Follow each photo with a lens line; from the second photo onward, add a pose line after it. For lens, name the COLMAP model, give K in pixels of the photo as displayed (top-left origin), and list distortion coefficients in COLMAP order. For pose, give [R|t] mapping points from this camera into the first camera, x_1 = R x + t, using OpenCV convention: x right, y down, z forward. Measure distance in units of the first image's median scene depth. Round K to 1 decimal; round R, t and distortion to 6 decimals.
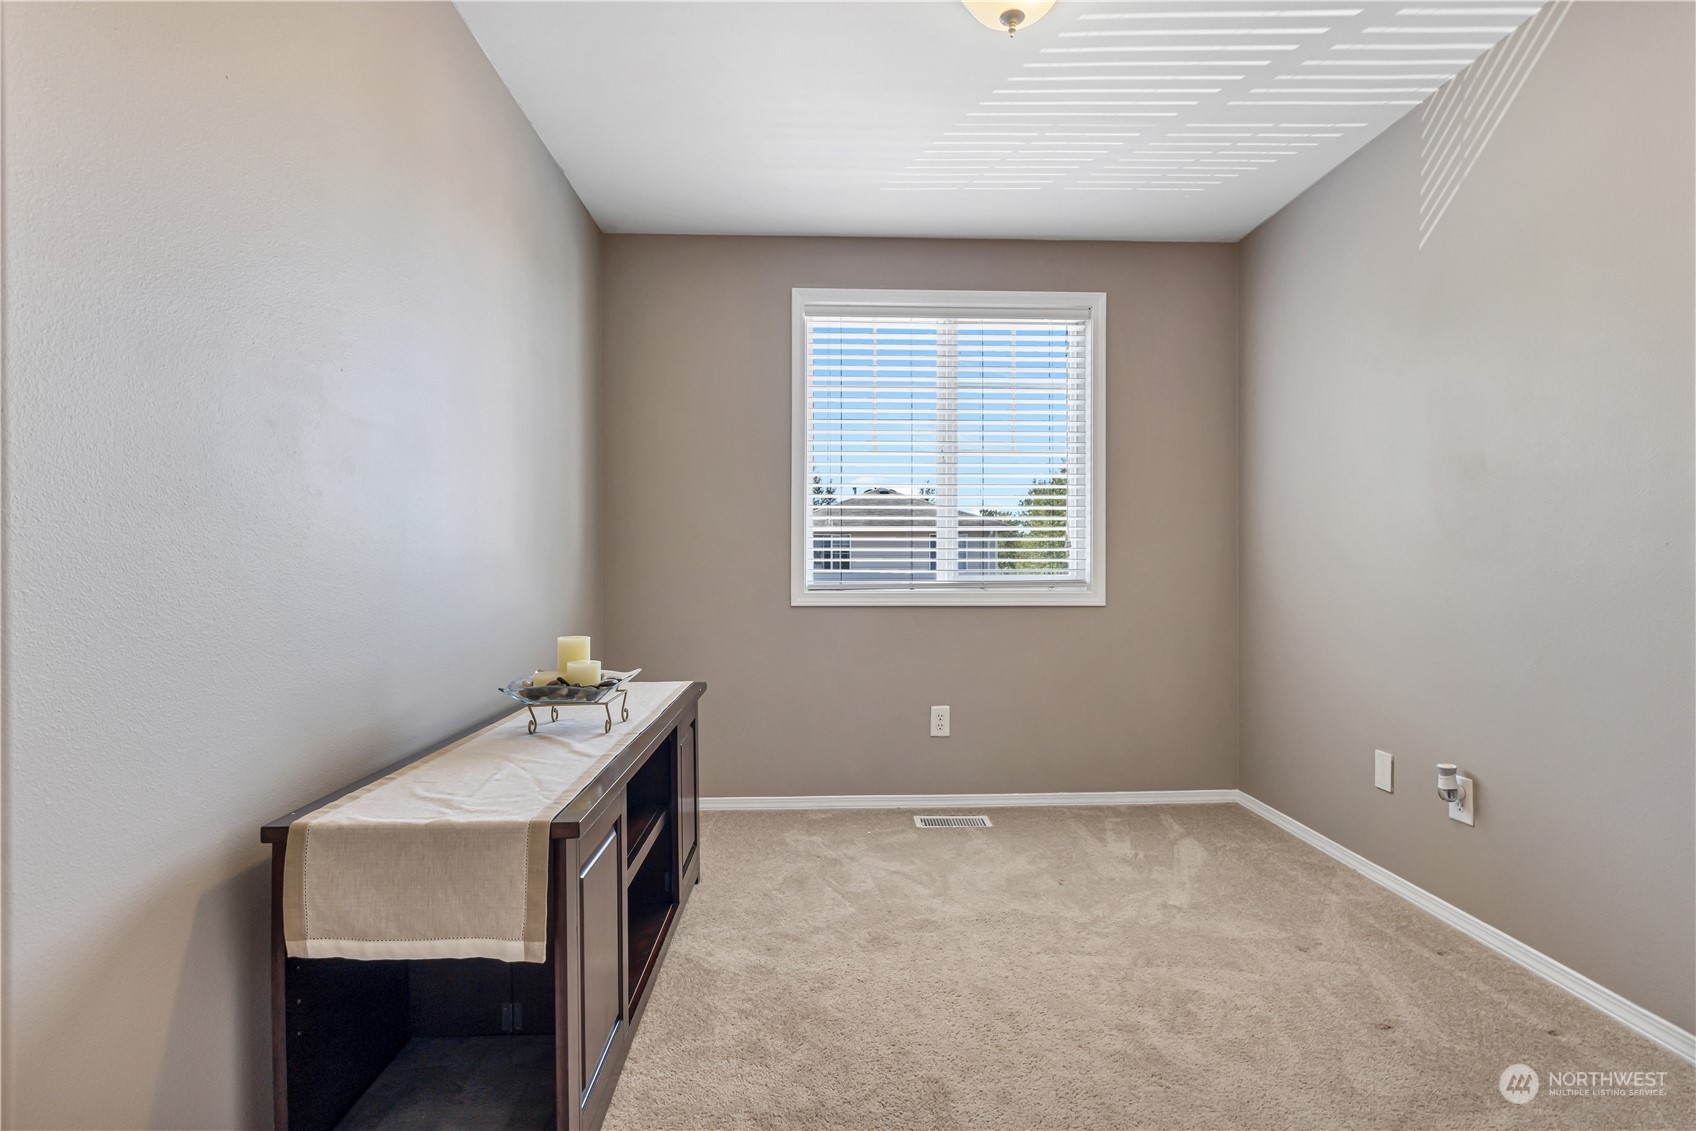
lens RADIAL K [[798.8, 0, 842.4], [0, 798.8, 563.7], [0, 0, 1]] dist [0.000972, 0.000209]
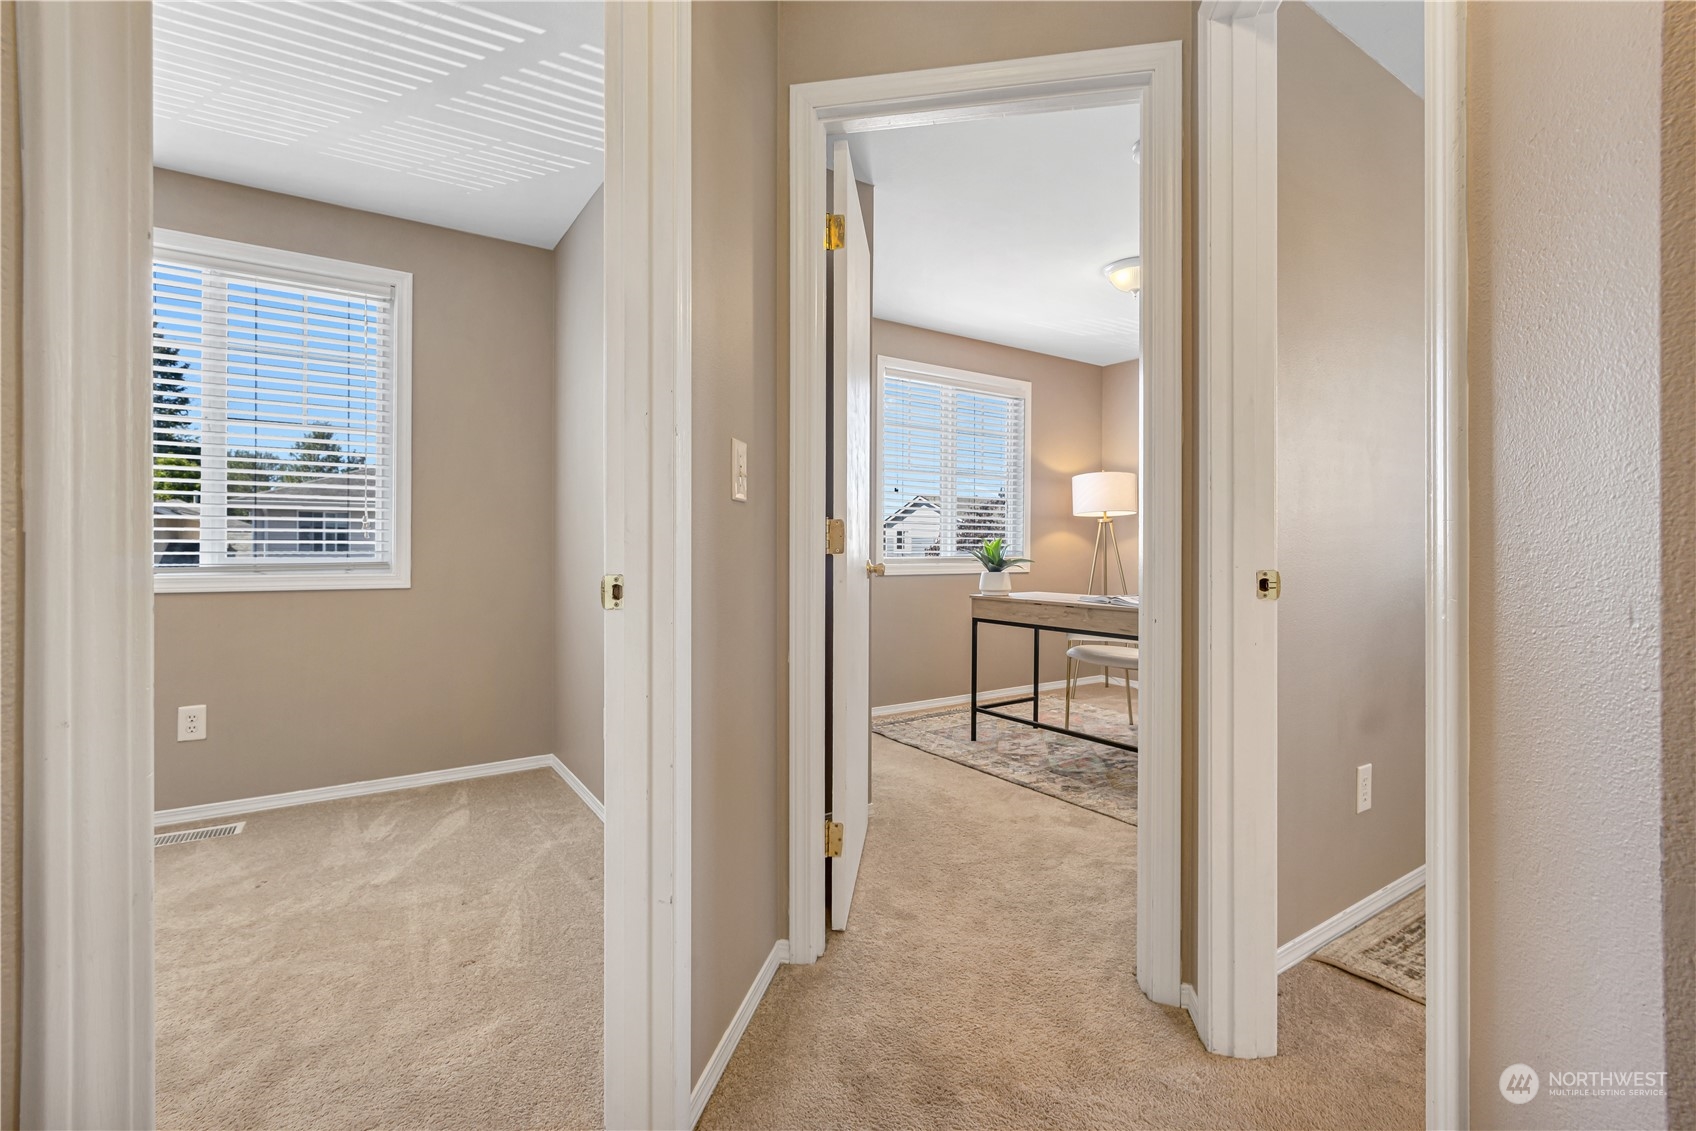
lens RADIAL K [[749.6, 0, 855.8], [0, 749.6, 551.3], [0, 0, 1]] dist [-0.001571, -0.000123]
pose [[0.850500, 0.003942, 0.525960, 0.363400], [-0.005571, 0.999983, 0.001514, 0.002473], [-0.525946, -0.004218, 0.850508, -0.101731]]
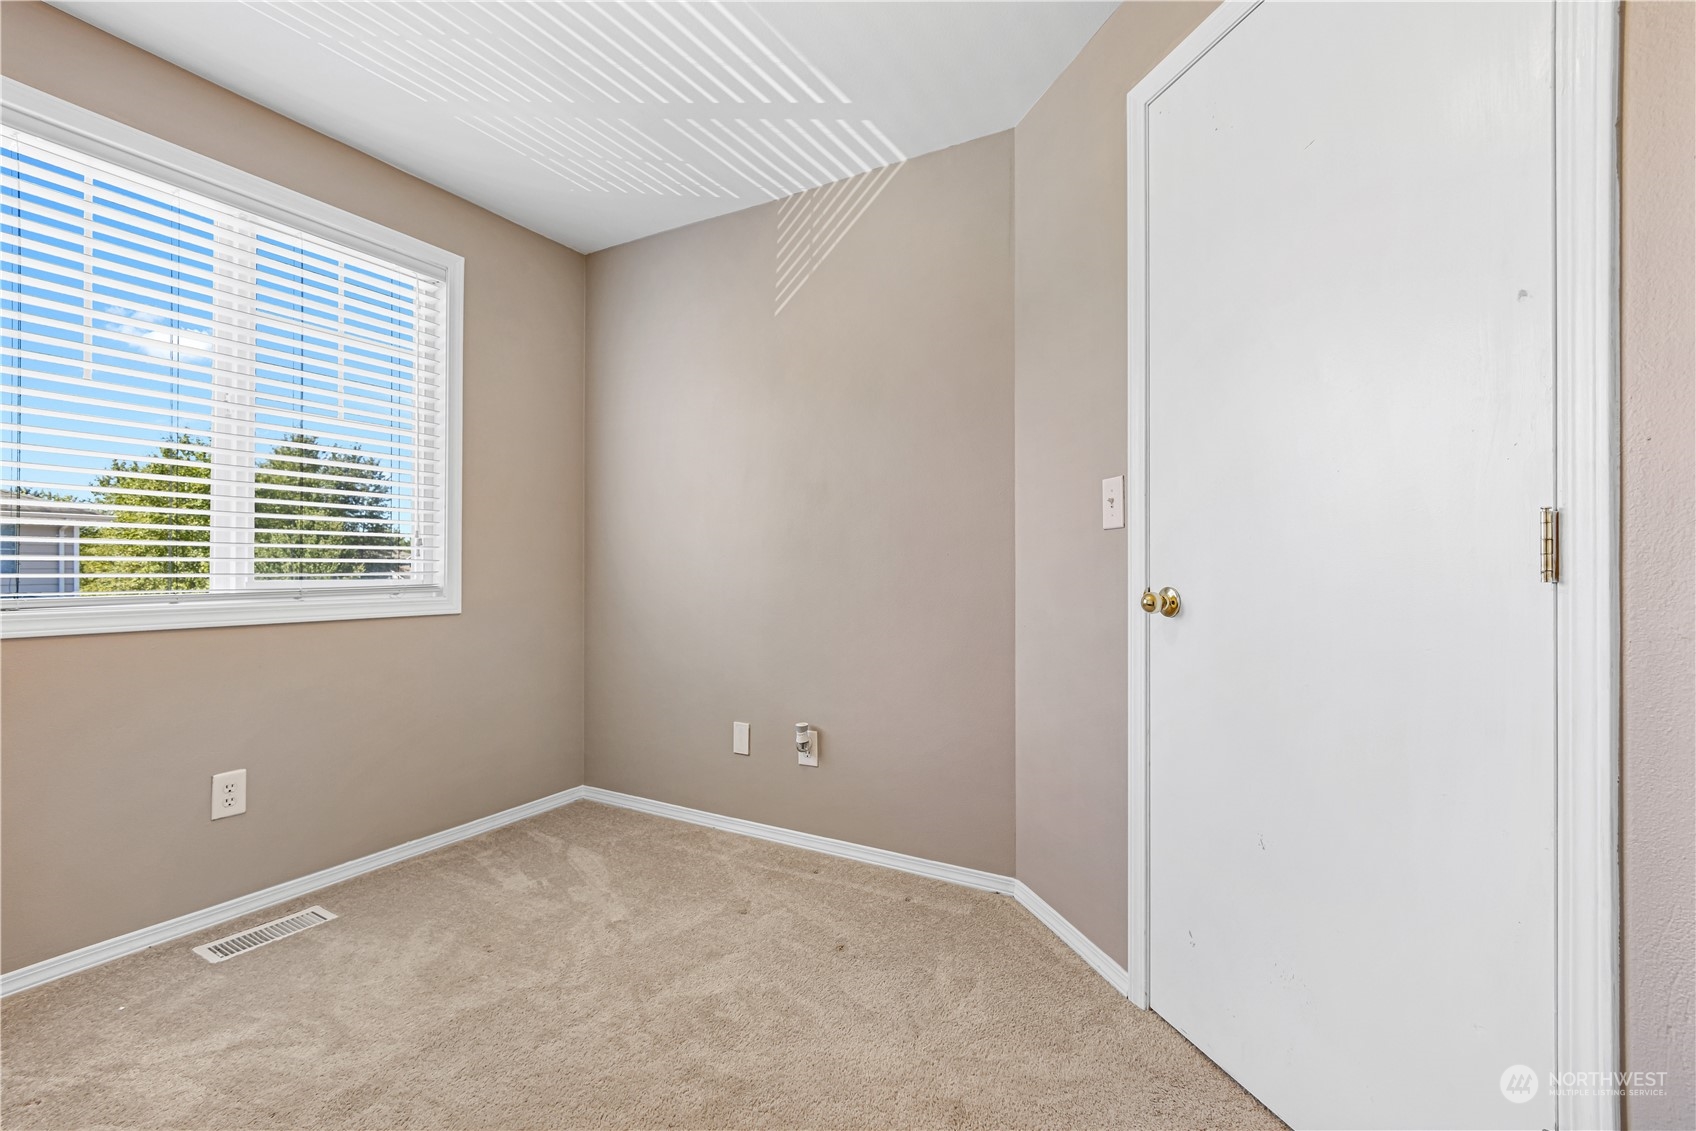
lens RADIAL K [[736.7, 0, 844.1], [0, 736.7, 564.7], [0, 0, 1]] dist [-0.000509, 0.000330]
pose [[0.515531, 0.005950, 0.856850, -0.173996], [-0.003421, 0.999982, -0.004886, 0.001859], [-0.856864, -0.000412, 0.515543, 0.260231]]
